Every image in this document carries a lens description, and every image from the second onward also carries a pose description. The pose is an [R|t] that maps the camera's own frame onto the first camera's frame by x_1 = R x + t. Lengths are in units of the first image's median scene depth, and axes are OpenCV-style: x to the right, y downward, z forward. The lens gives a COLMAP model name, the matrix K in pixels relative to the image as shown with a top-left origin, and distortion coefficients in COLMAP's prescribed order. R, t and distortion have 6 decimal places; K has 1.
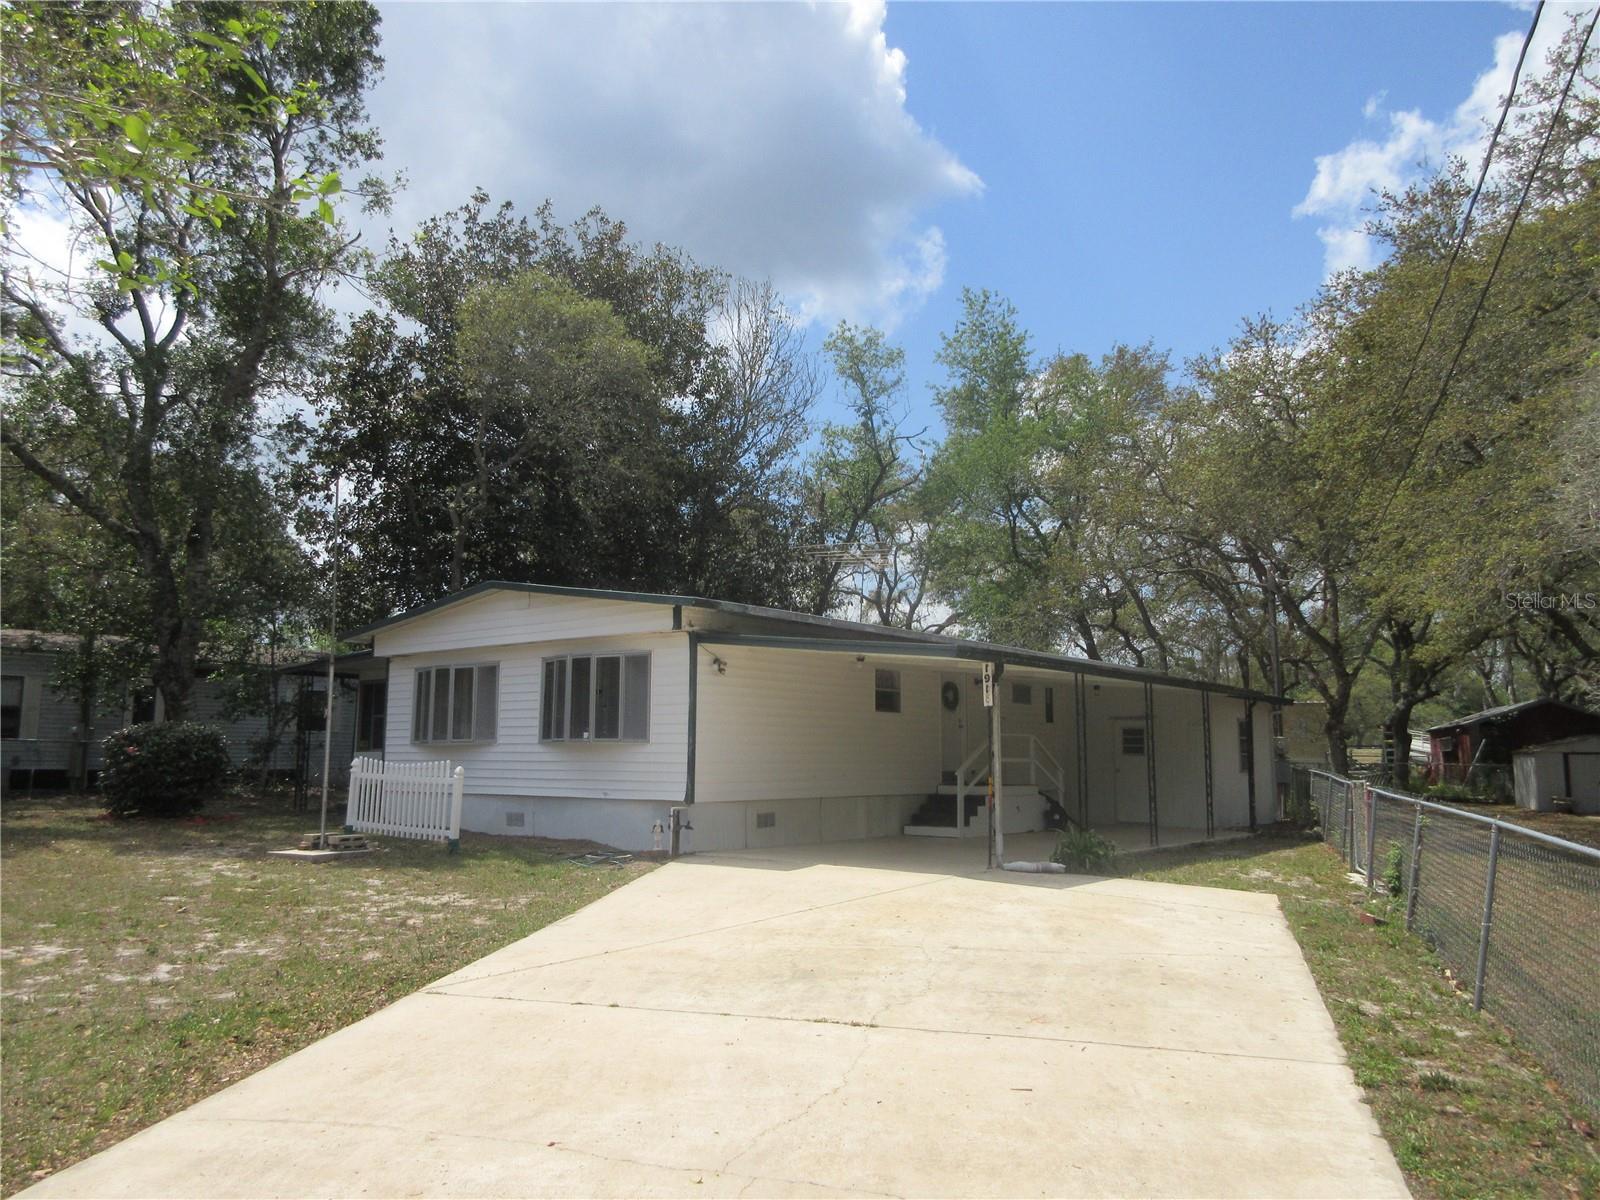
lens RADIAL K [[1188.0, 0, 812.7], [0, 1188.0, 575.7], [0, 0, 1]] dist [-0.020742, 0.017249]
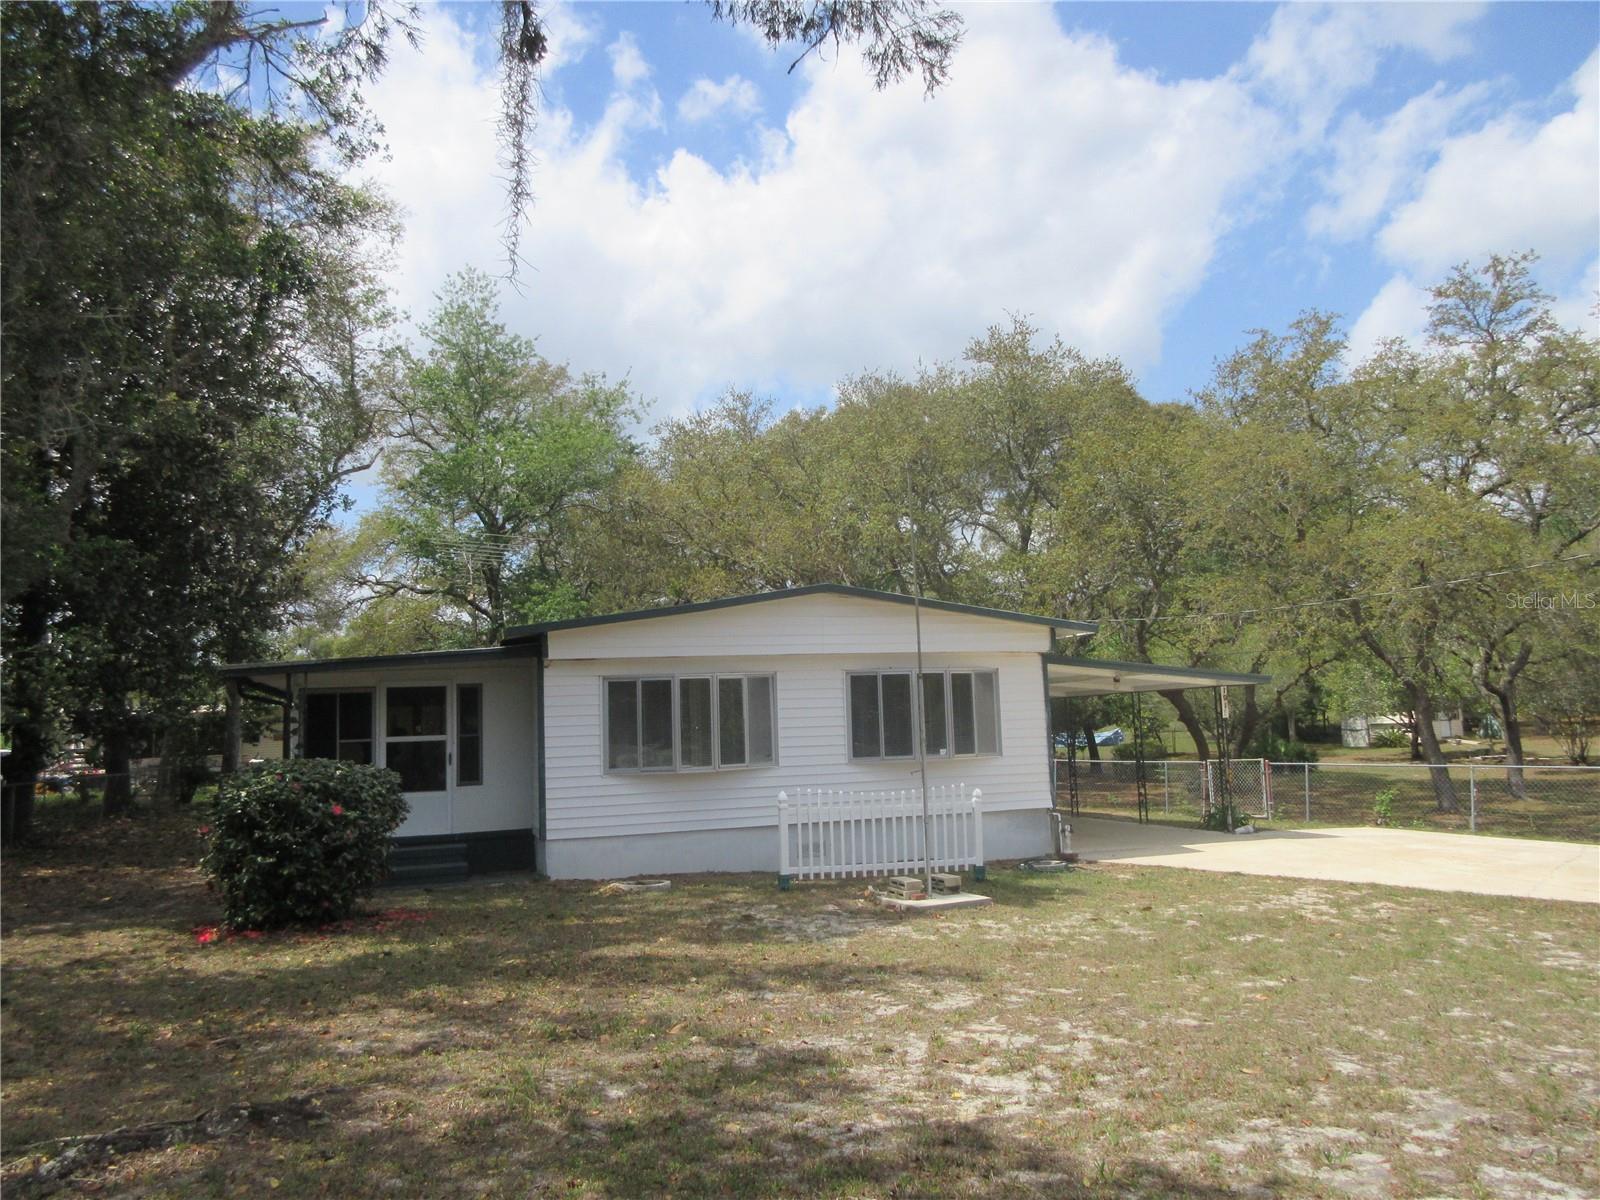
lens RADIAL K [[1188.0, 0, 789.6], [0, 1188.0, 605.9], [0, 0, 1]] dist [-0.020742, 0.017249]
pose [[0.547554, 0.065361, 0.834213, -0.557737], [-0.087024, 0.995987, -0.020916, 0.022540], [-0.832233, -0.061143, 0.551045, 0.287590]]
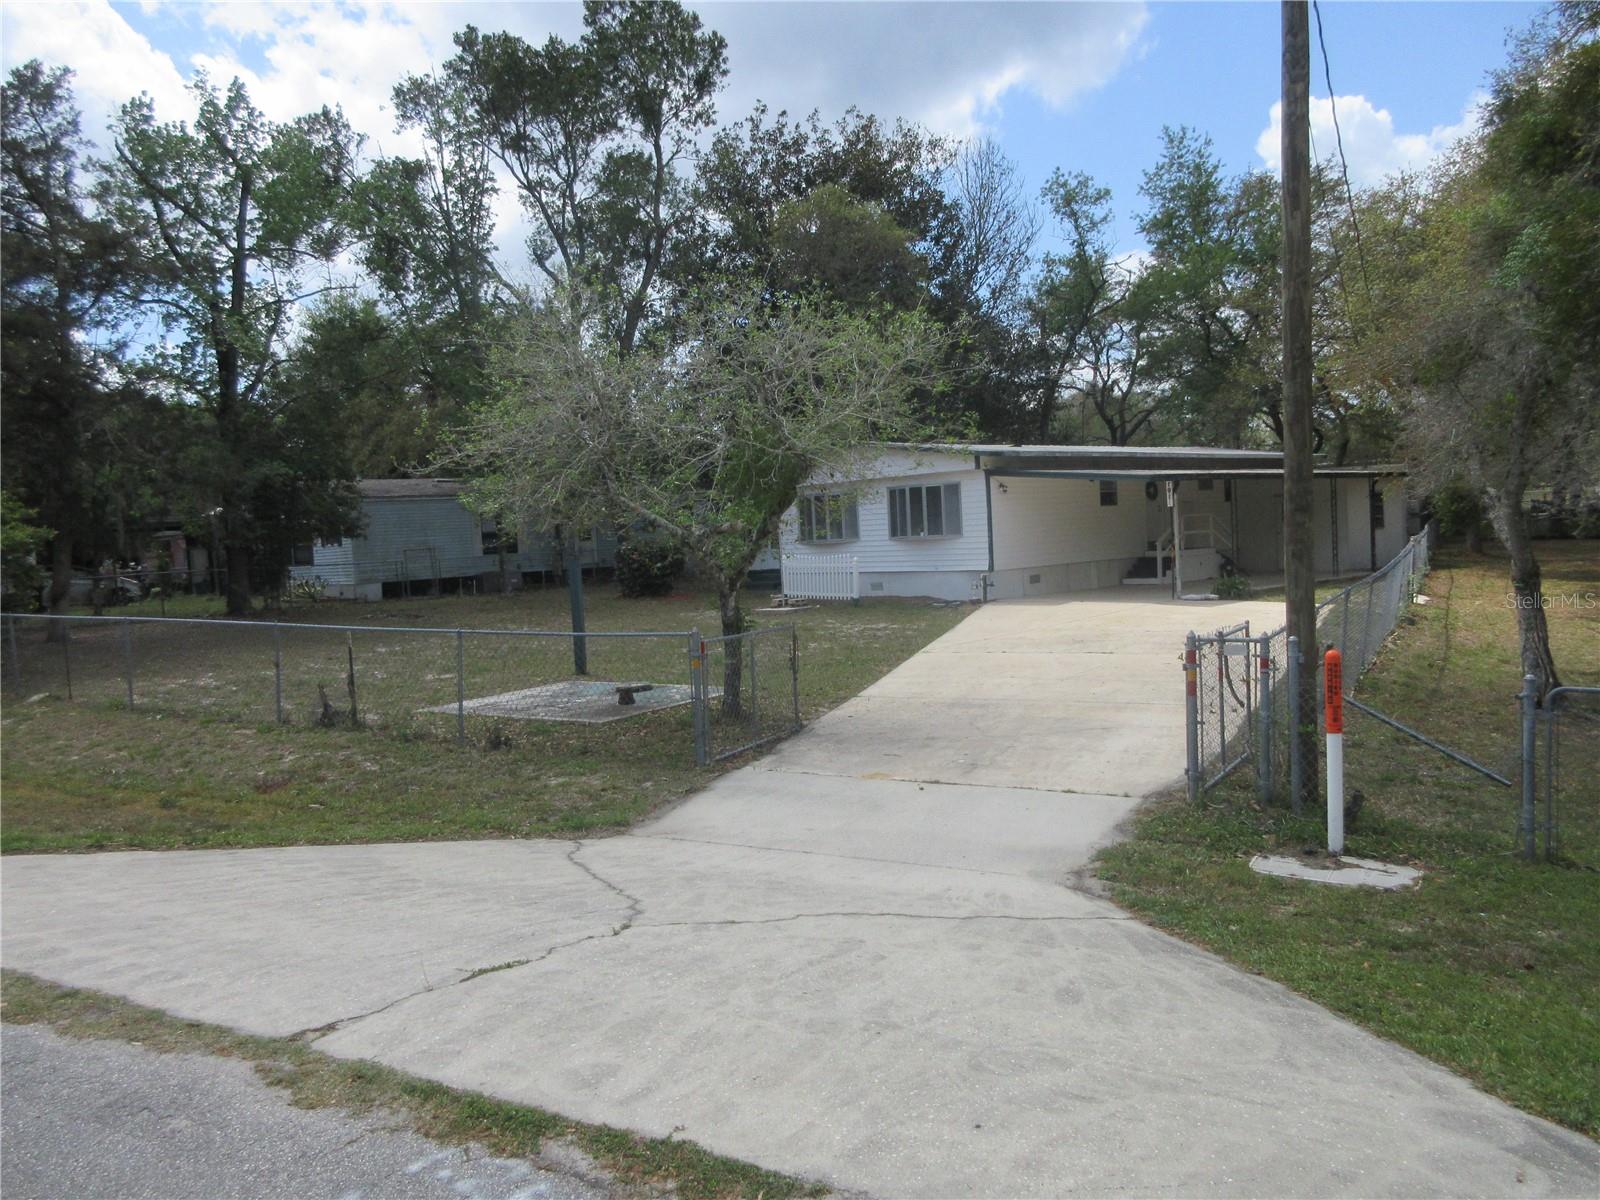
lens RADIAL K [[1188.0, 0, 791.1], [0, 1188.0, 596.4], [0, 0, 1]] dist [-0.020742, 0.017249]
pose [[0.979458, -0.044899, -0.196585, -0.024496], [0.085326, 0.975599, 0.202301, -0.066691], [0.182705, -0.214919, 0.959390, -0.326098]]
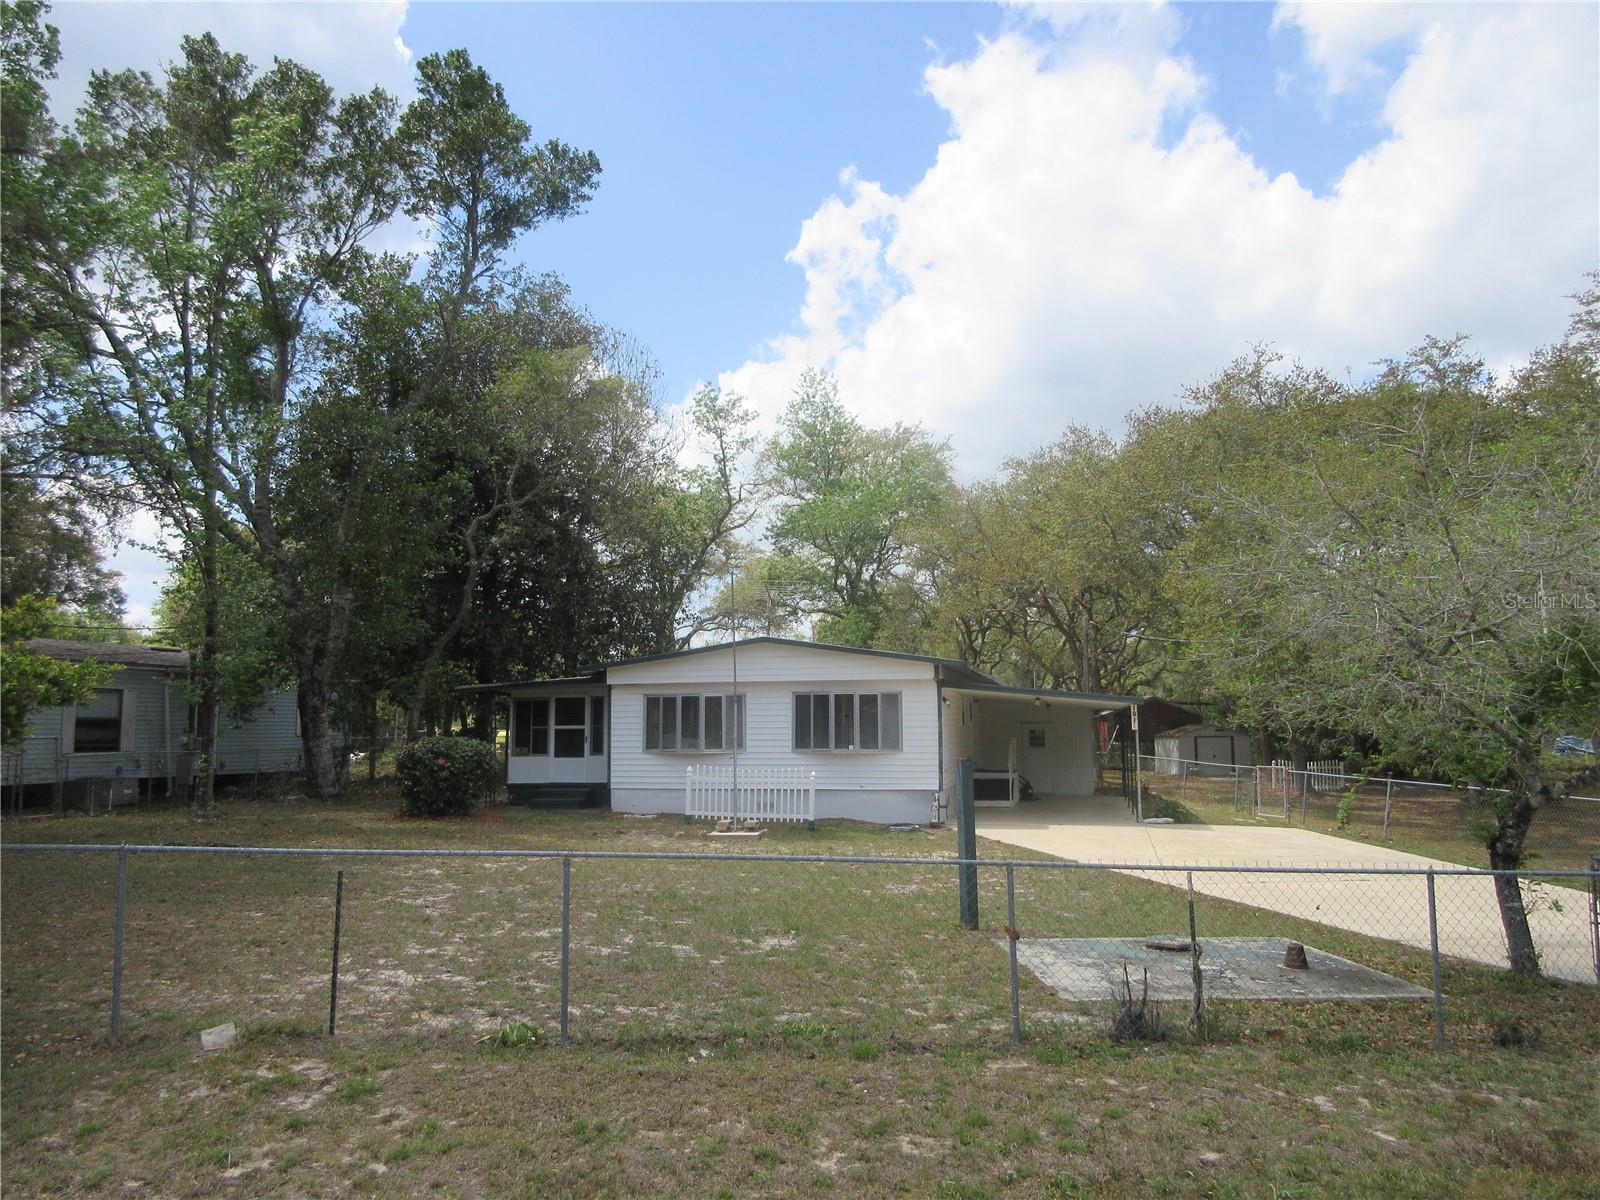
lens RADIAL K [[1188.0, 0, 795.0], [0, 1188.0, 601.7], [0, 0, 1]] dist [-0.020742, 0.017249]
pose [[0.908299, 0.032995, 0.417018, -0.444237], [-0.052982, 0.997930, 0.036440, -0.048753], [-0.414952, -0.055193, 0.908168, -0.152422]]
